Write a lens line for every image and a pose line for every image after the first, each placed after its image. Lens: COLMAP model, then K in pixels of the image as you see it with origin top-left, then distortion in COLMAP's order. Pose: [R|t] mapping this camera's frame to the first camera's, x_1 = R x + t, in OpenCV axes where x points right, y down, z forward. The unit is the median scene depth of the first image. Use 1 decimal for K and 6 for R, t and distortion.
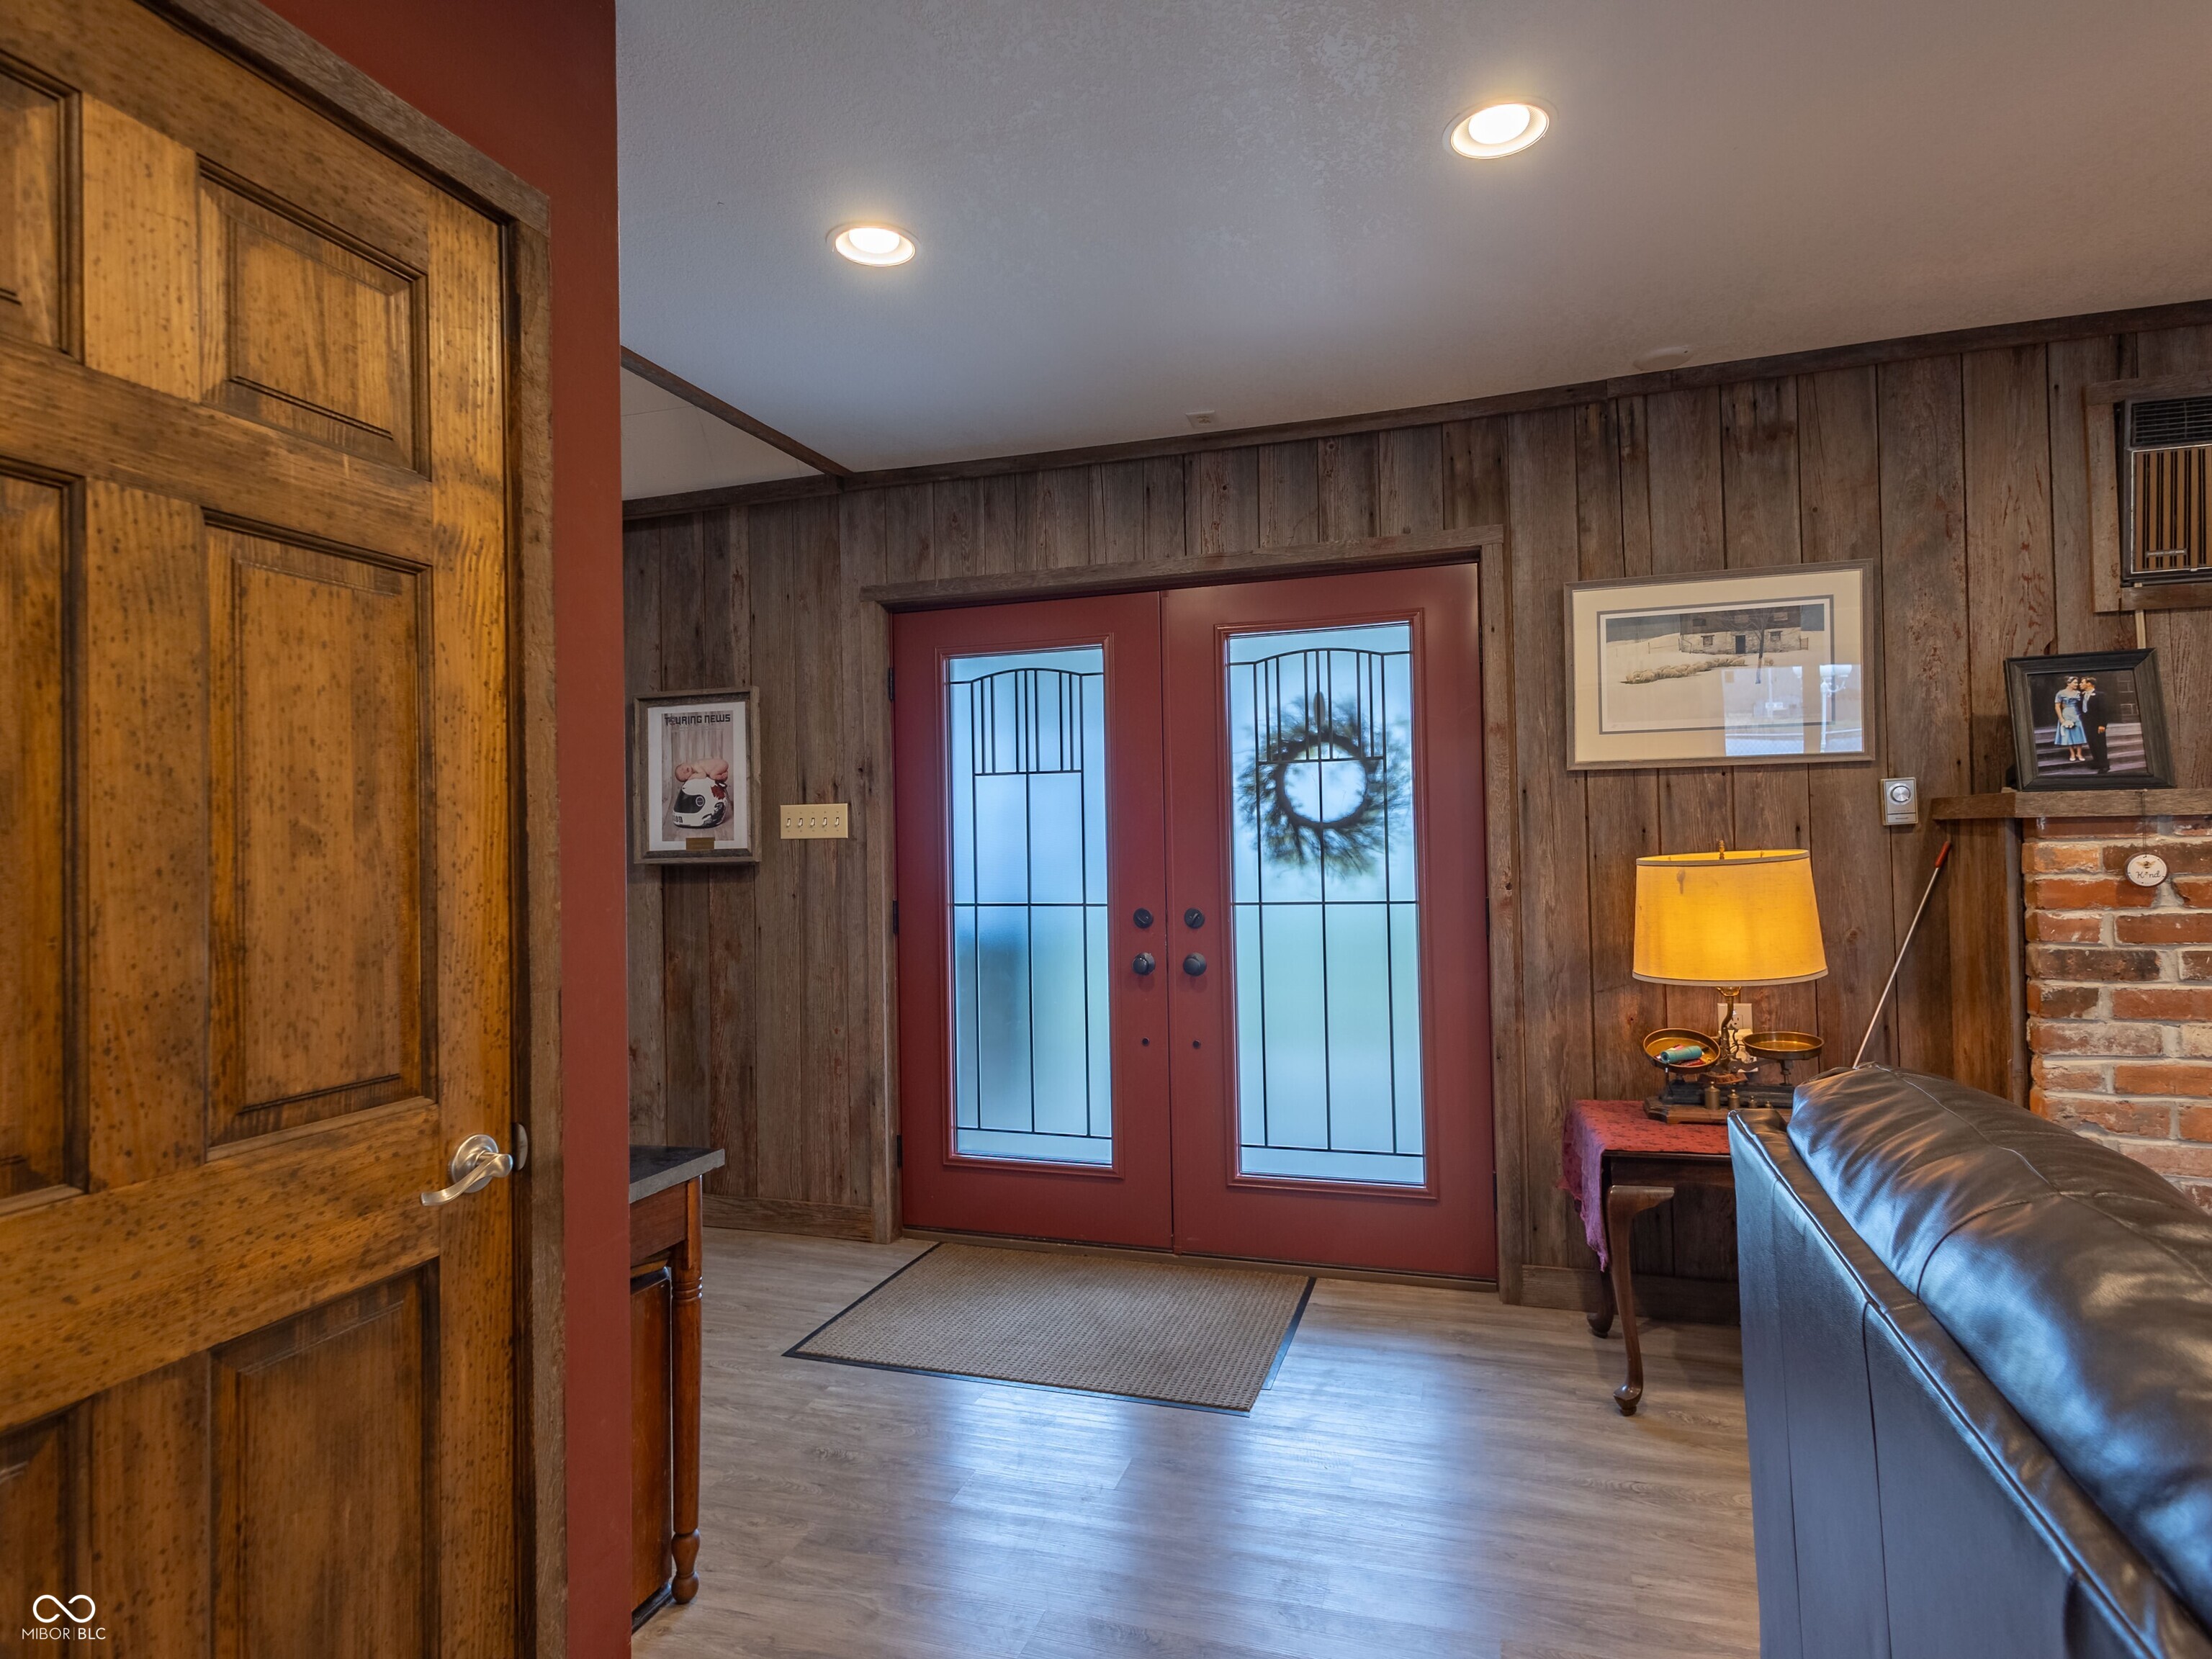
lens RADIAL K [[1176.0, 0, 1100.6], [0, 1176.0, 824.4], [0, 0, 1]] dist [0.014991, -0.003300]
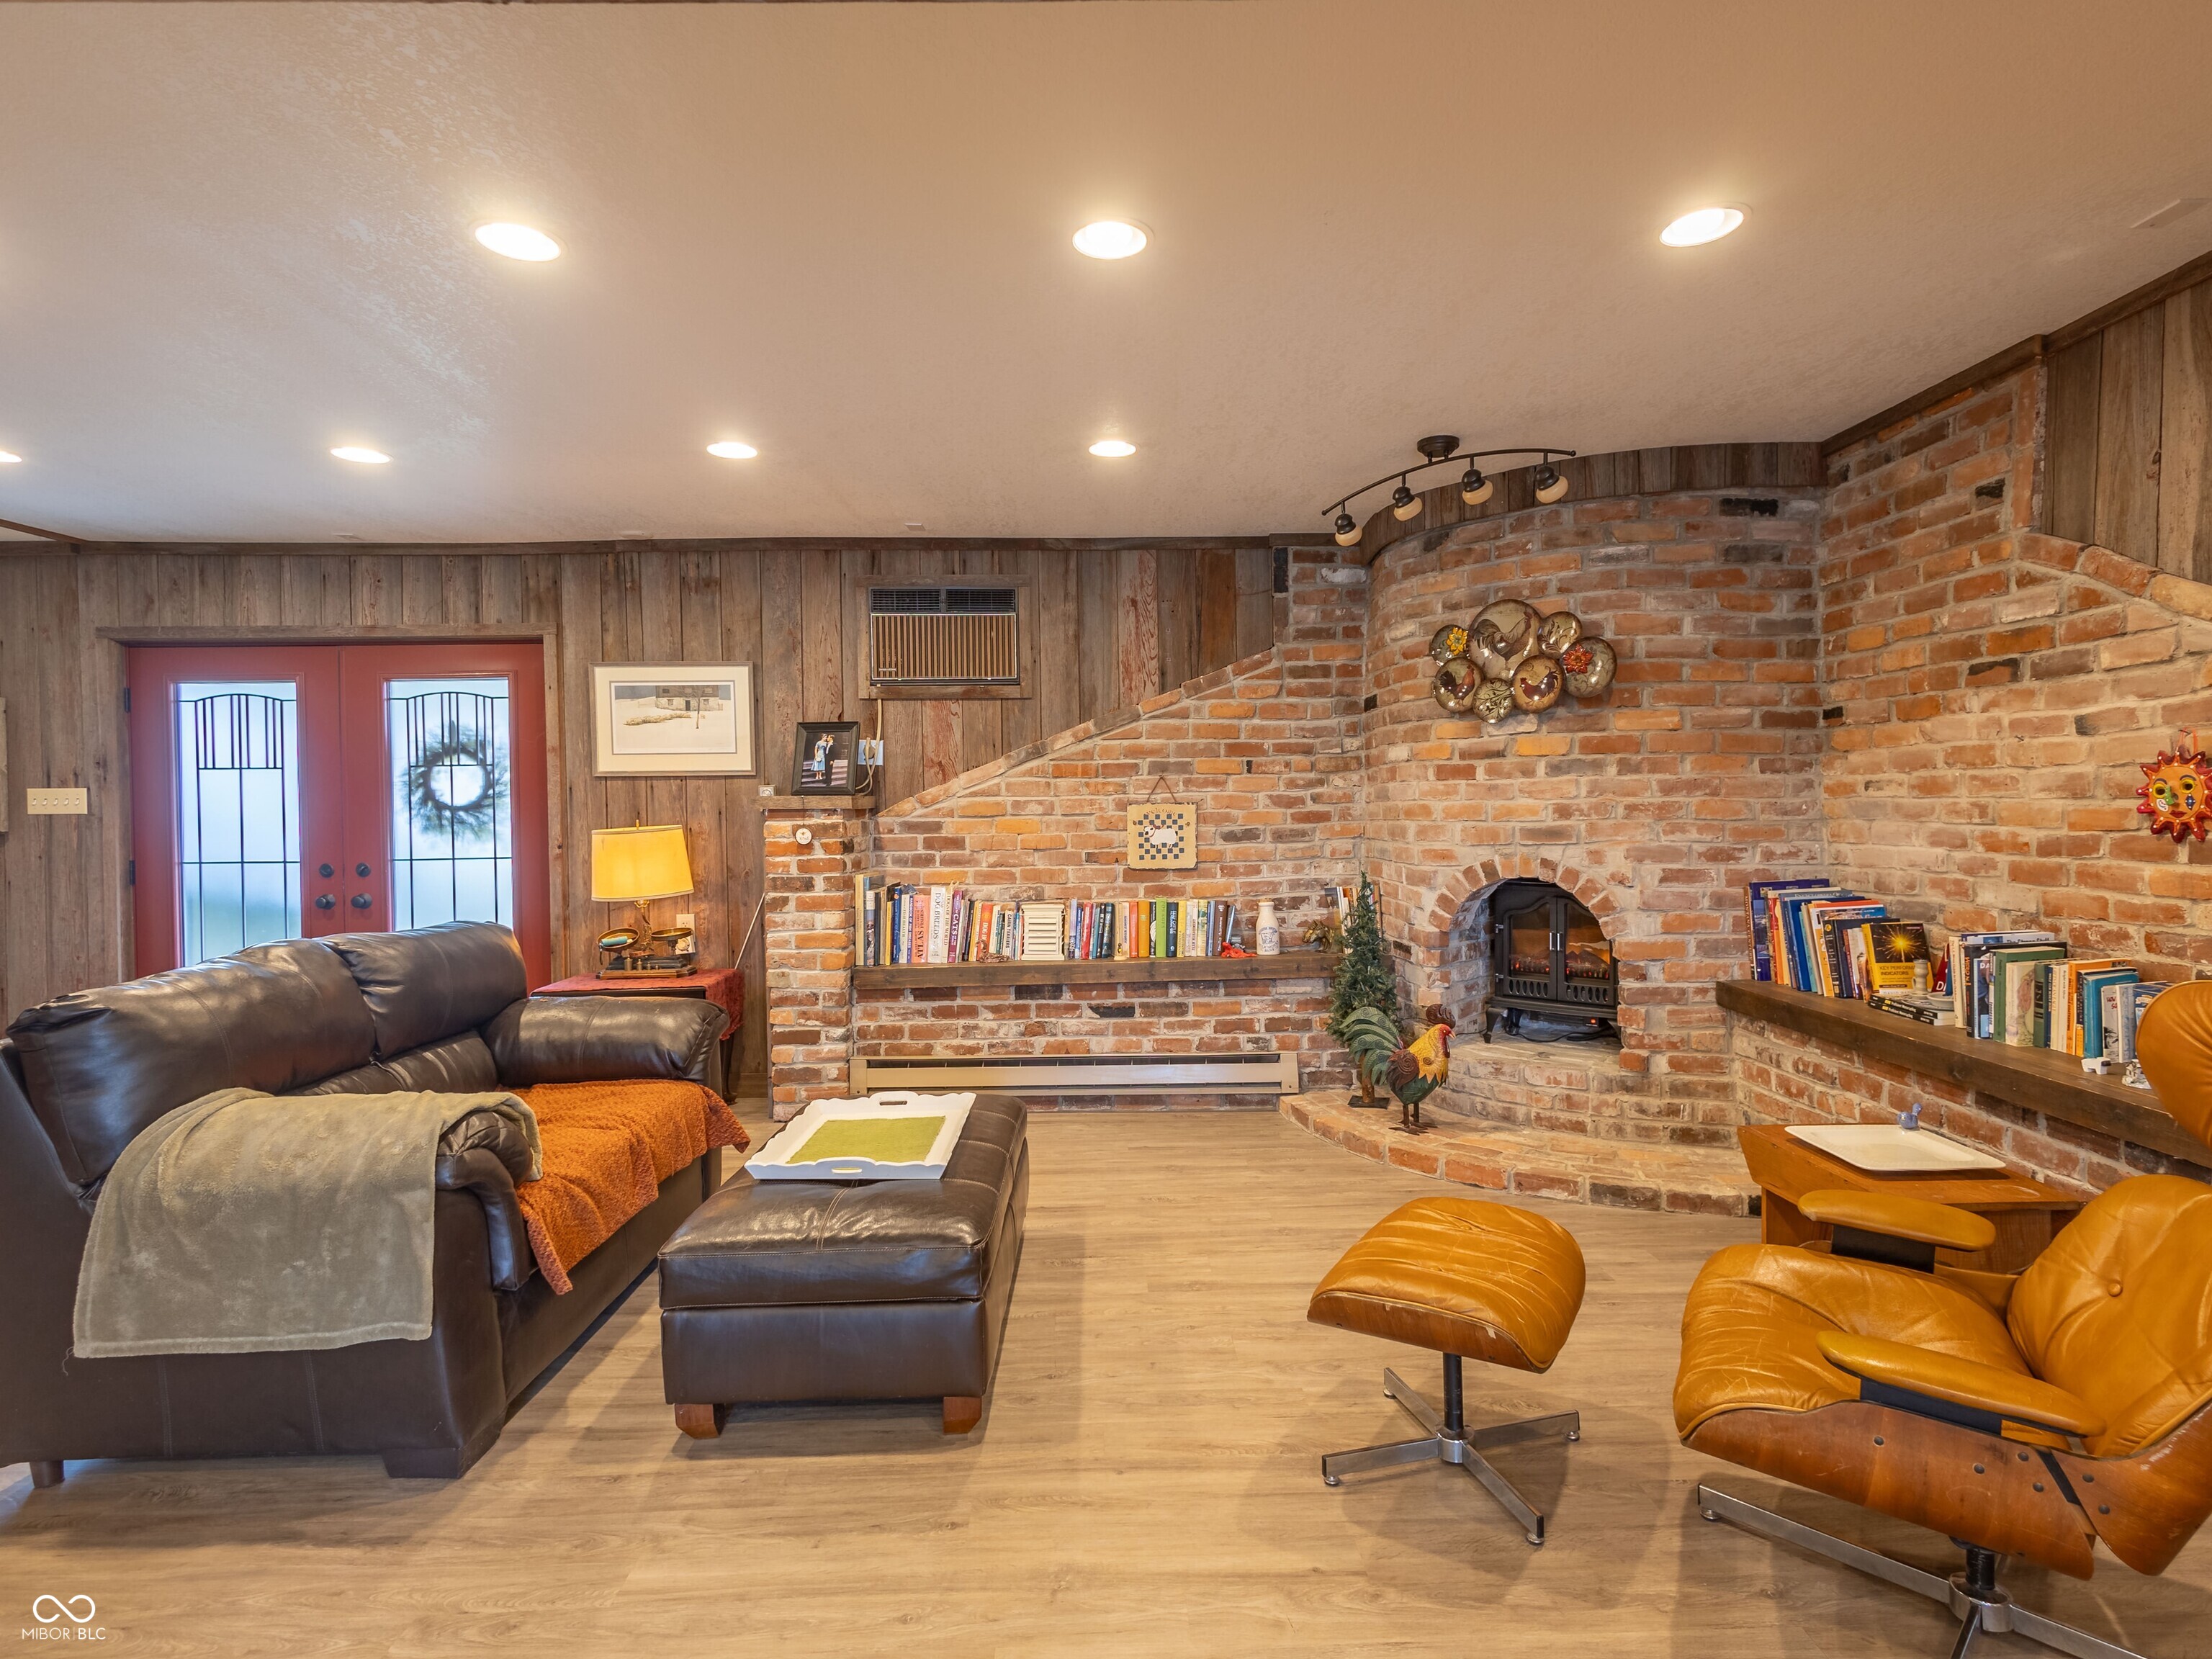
lens RADIAL K [[1176.0, 0, 1112.2], [0, 1176.0, 826.6], [0, 0, 1]] dist [0.014991, -0.003300]
pose [[0.948207, 0.002724, 0.317641, 0.521945], [-0.010958, 0.999649, 0.024139, -0.022081], [-0.317464, -0.026370, 0.947904, -0.735585]]
